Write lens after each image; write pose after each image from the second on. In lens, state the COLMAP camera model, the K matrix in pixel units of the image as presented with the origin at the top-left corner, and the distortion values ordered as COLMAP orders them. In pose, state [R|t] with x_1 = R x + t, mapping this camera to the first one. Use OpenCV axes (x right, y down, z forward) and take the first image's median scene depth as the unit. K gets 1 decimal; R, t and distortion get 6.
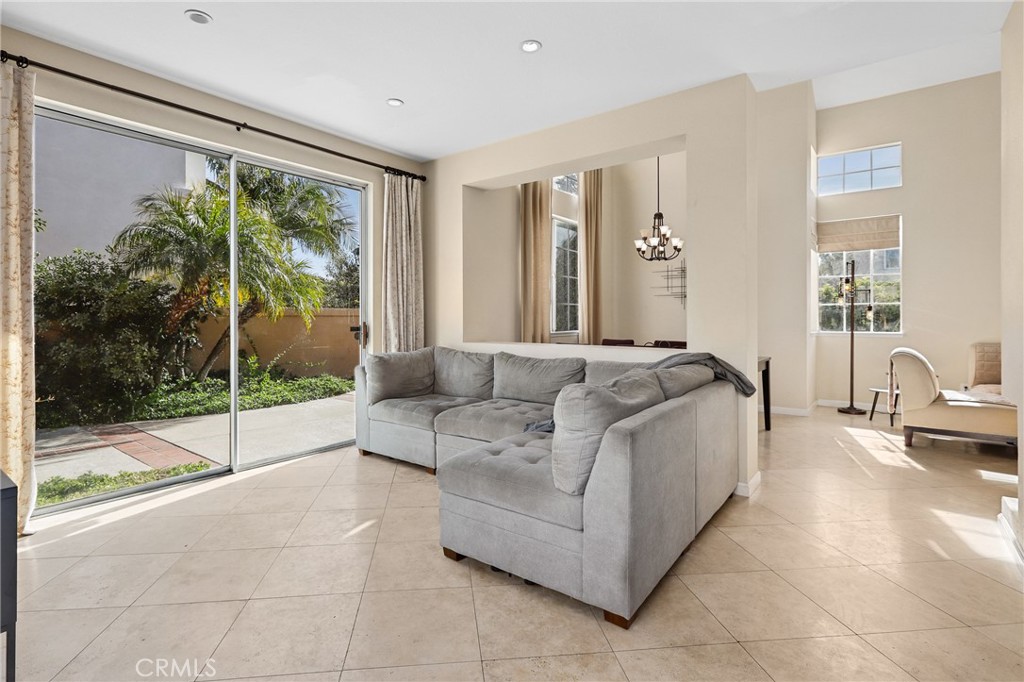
lens RADIAL K [[494.0, 0, 487.1], [0, 494.0, 317.0], [0, 0, 1]] dist [0.001486, 0.000846]
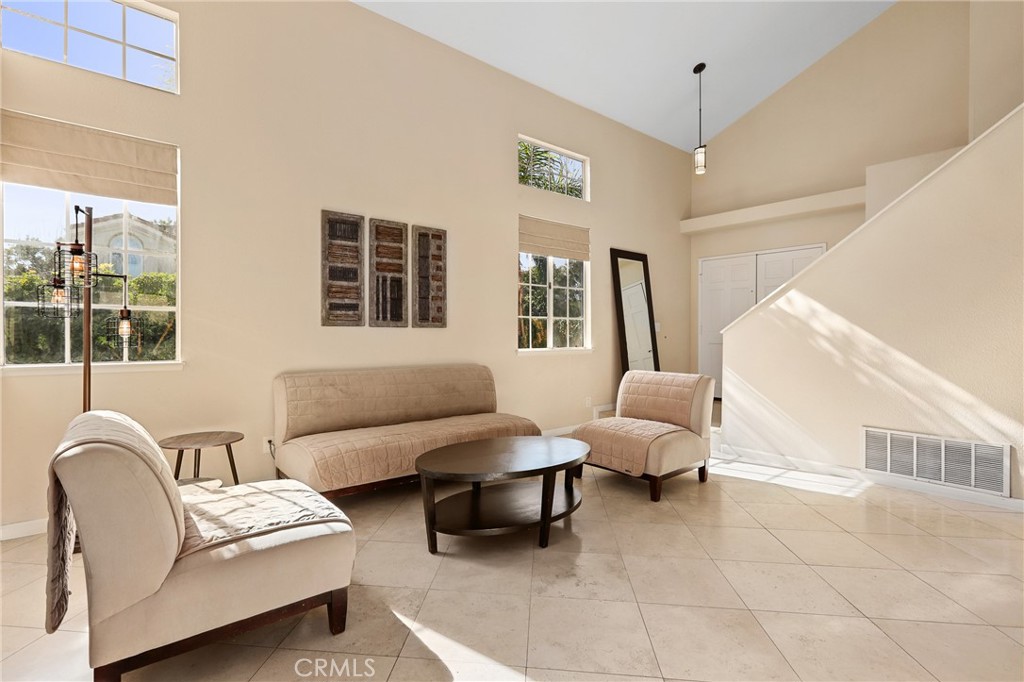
lens RADIAL K [[481.9, 0, 492.5], [0, 481.9, 336.6], [0, 0, 1]] dist [0.002661, 0.000329]
pose [[0.214759, -0.004327, 0.976657, 0.428098], [-0.002022, 0.999986, 0.004875, 0.000325], [-0.976665, -0.003021, 0.214748, 0.602407]]
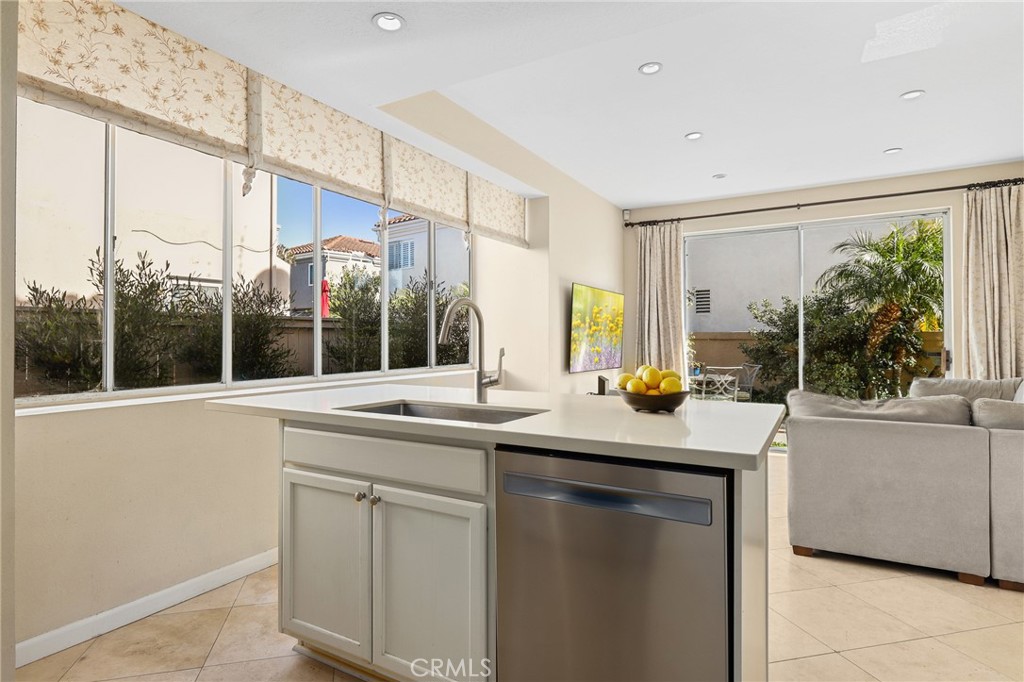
lens RADIAL K [[548.2, 0, 499.0], [0, 548.2, 333.2], [0, 0, 1]] dist [0.002394, 0.001105]
pose [[0.141304, -0.013389, -0.989876, 0.615746], [0.000340, 0.999909, -0.013476, -0.003427], [0.989966, 0.001567, 0.141296, -0.038249]]
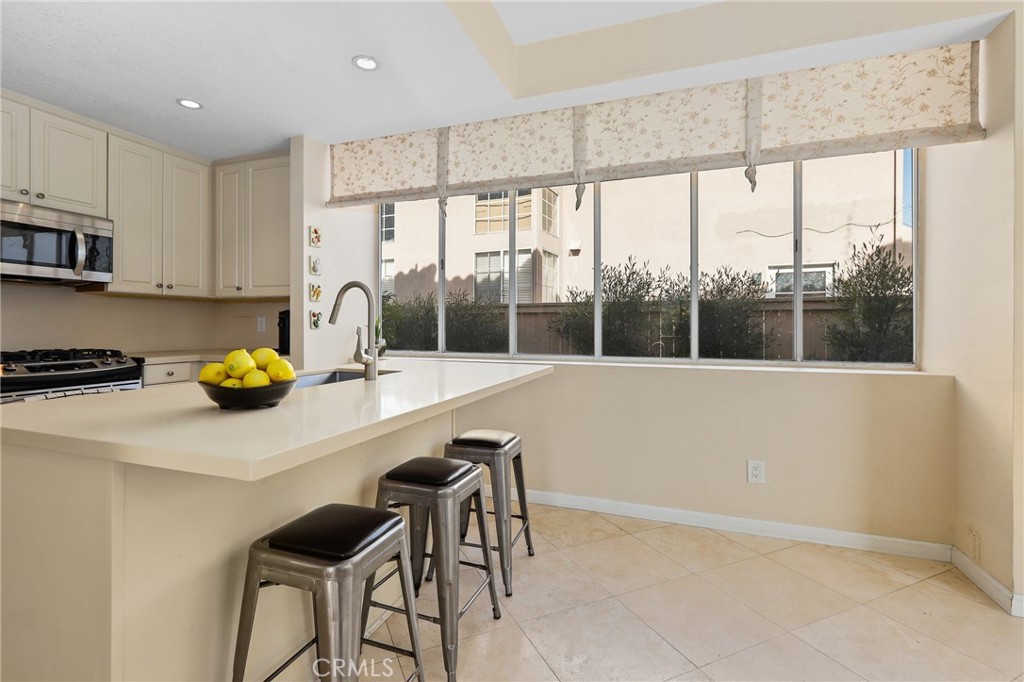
lens RADIAL K [[472.4, 0, 505.5], [0, 472.4, 326.9], [0, 0, 1]] dist [0.001644, 0.000554]
pose [[-0.947351, -0.001793, -0.320191, 0.224699], [-0.003088, 0.999989, 0.003537, -0.000104], [0.320181, 0.004340, -0.947346, 0.384086]]
